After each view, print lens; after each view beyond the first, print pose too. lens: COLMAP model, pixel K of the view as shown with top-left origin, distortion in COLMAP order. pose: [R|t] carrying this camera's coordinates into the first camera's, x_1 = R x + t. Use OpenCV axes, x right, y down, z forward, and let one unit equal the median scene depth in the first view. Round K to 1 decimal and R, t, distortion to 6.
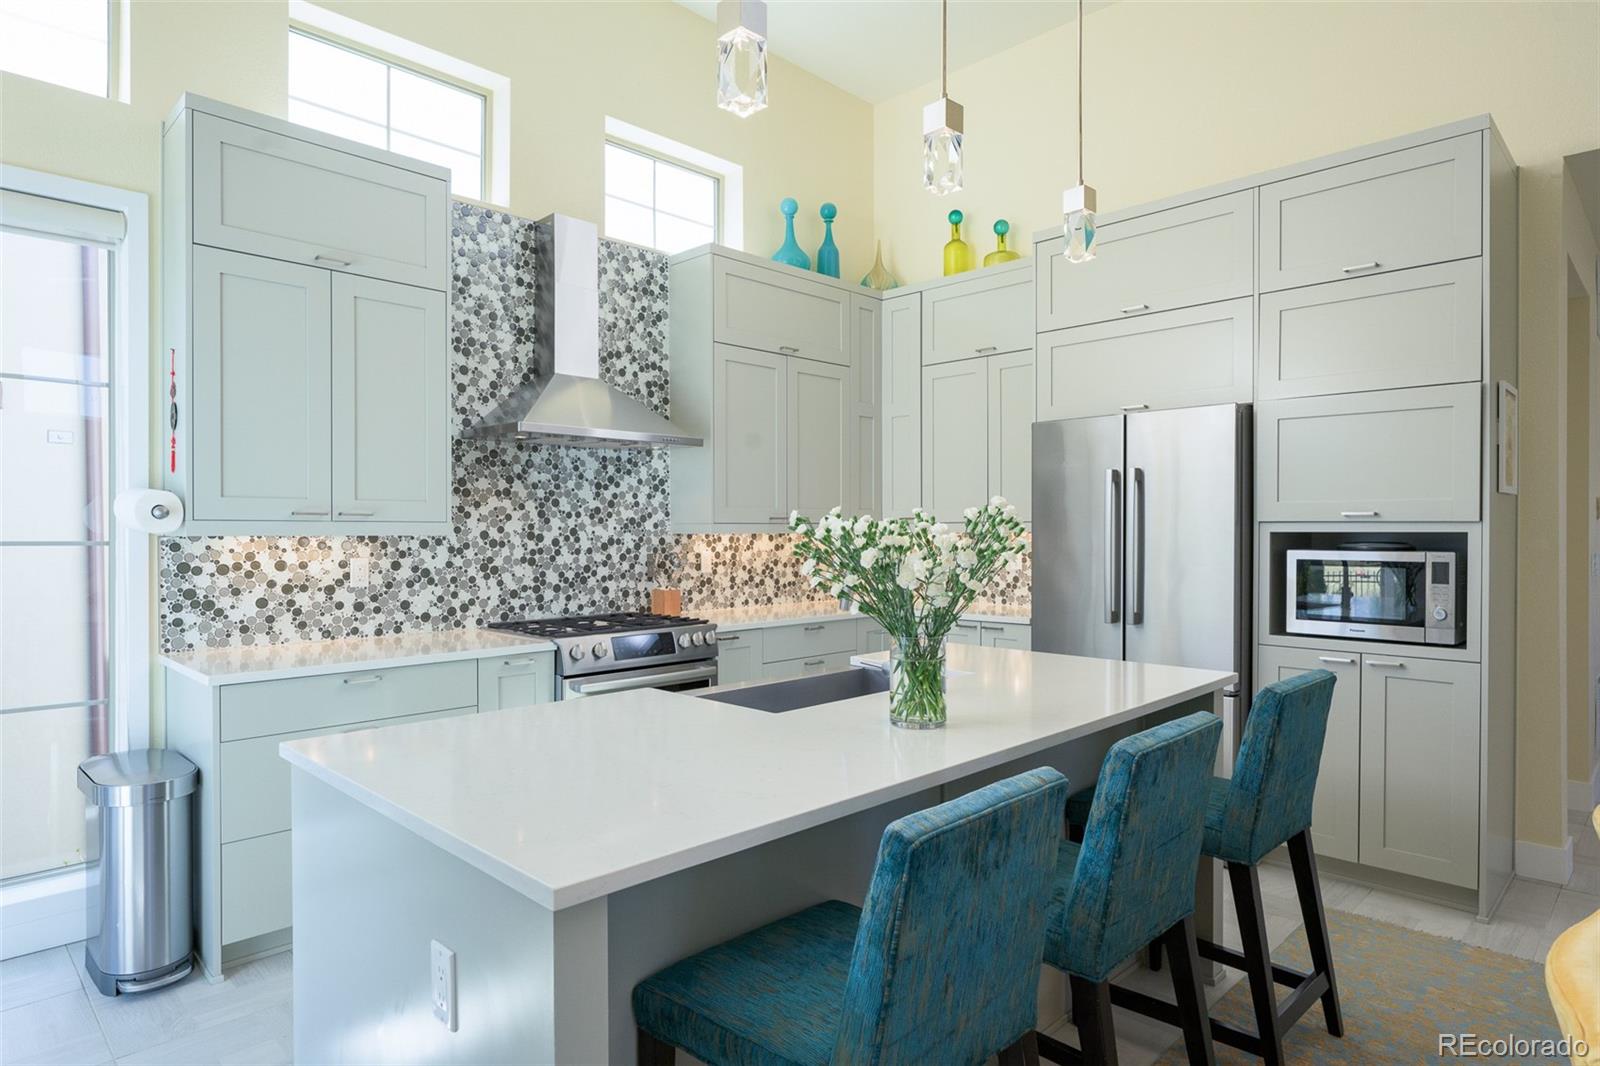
lens RADIAL K [[911.3, 0, 800.0], [0, 911.3, 533.0], [0, 0, 1]] dist [-0.001124, -0.000063]
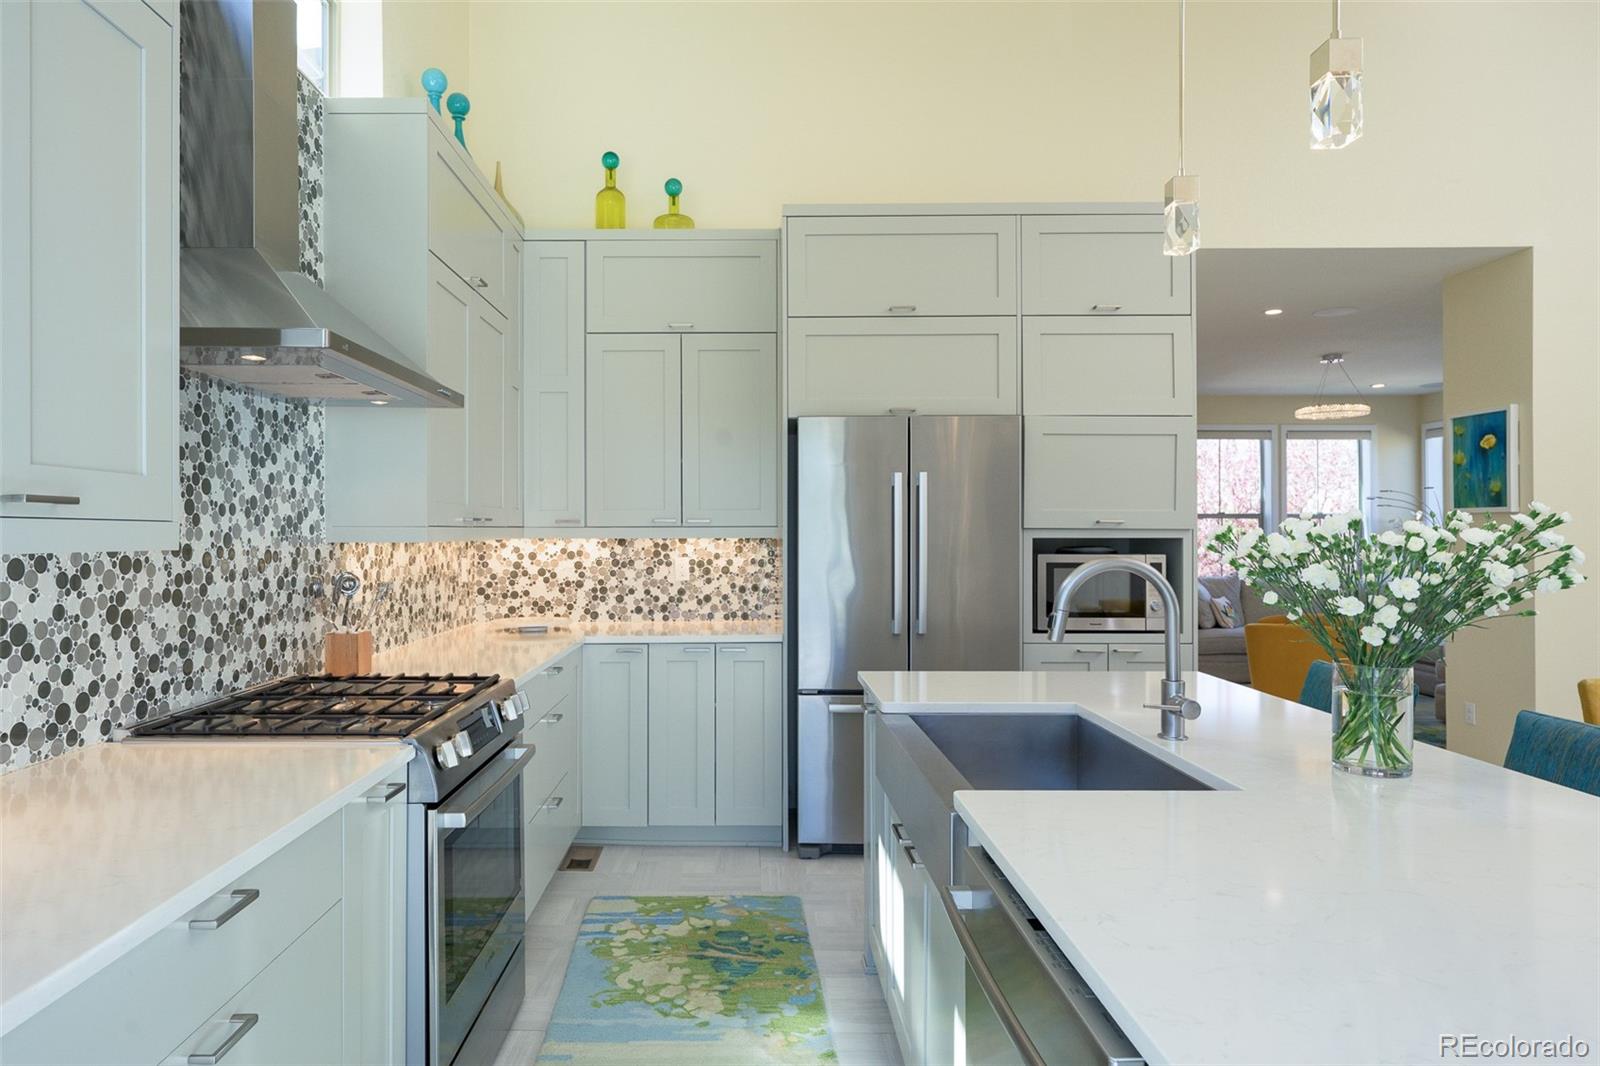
lens RADIAL K [[939.0, 0, 735.8], [0, 939.0, 528.4], [0, 0, 1]] dist [-0.002661, -0.000930]
pose [[0.716714, 0.004517, 0.697353, -0.423027], [0.001738, 0.999964, -0.008264, -0.003178], [-0.697365, 0.007135, 0.716680, 0.376616]]
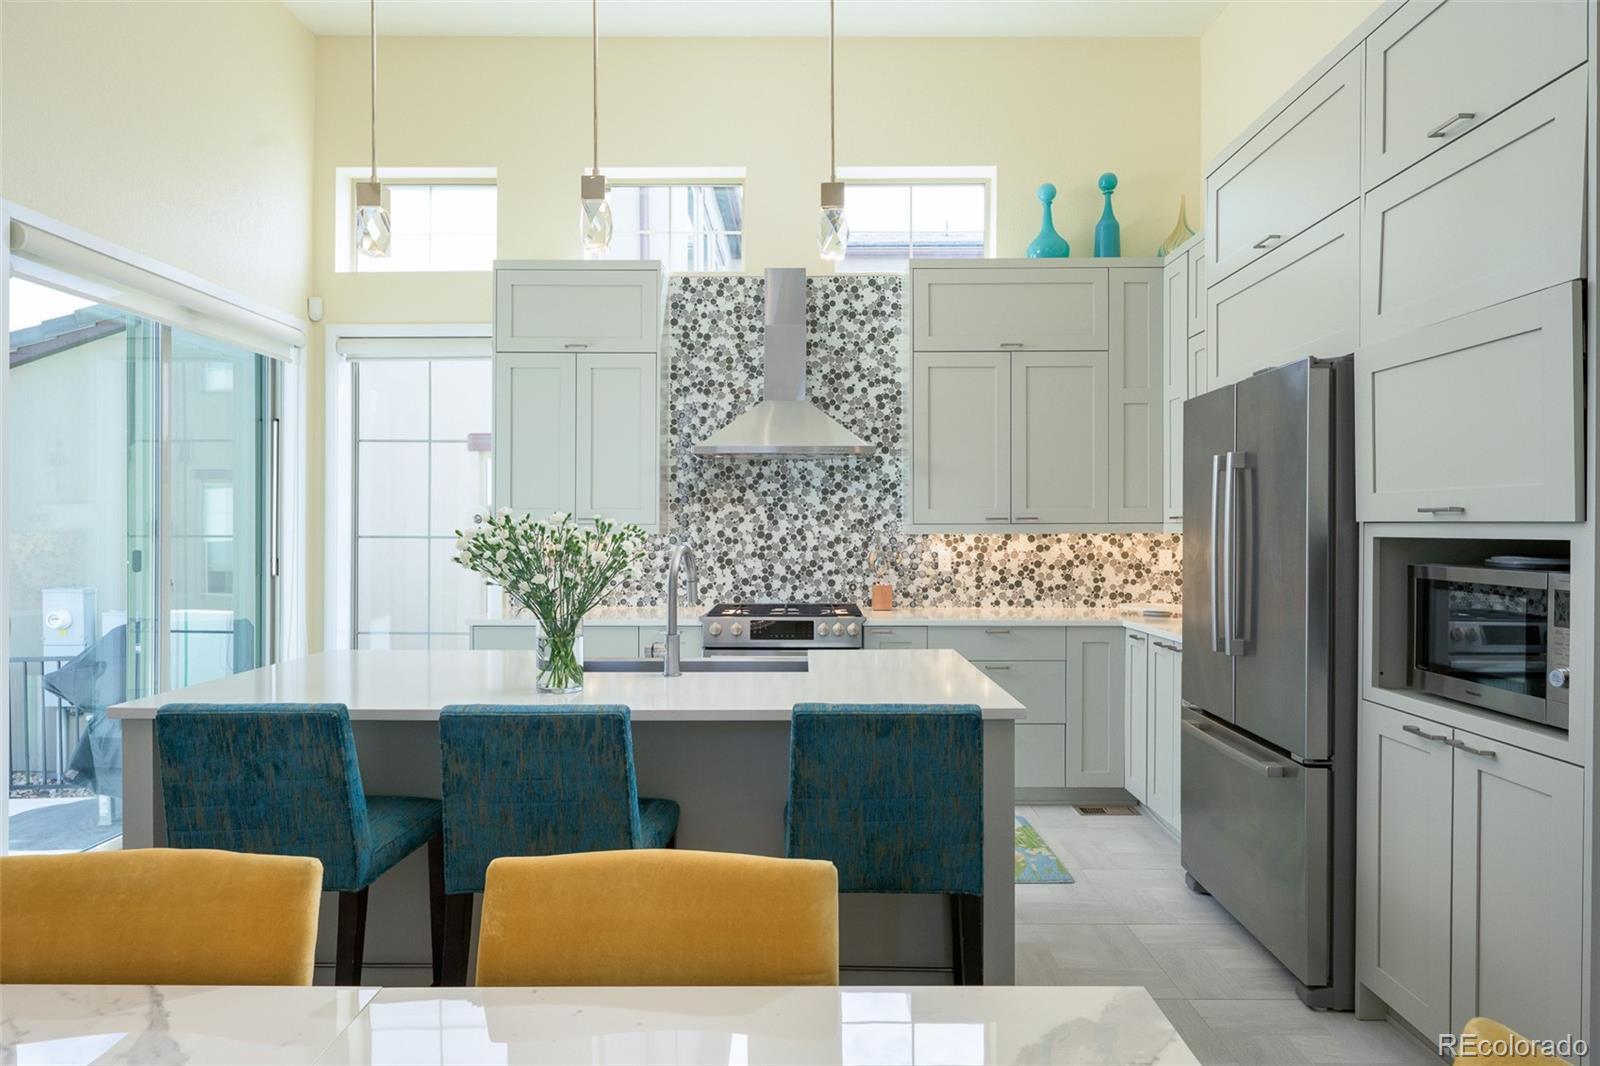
lens RADIAL K [[917.7, 0, 801.3], [0, 917.7, 526.0], [0, 0, 1]] dist [-0.001205, -0.000289]
pose [[0.698326, -0.000347, -0.715780, 0.597641], [-0.003323, 0.999988, -0.003727, -0.004187], [0.715772, 0.004981, 0.698316, 0.173965]]
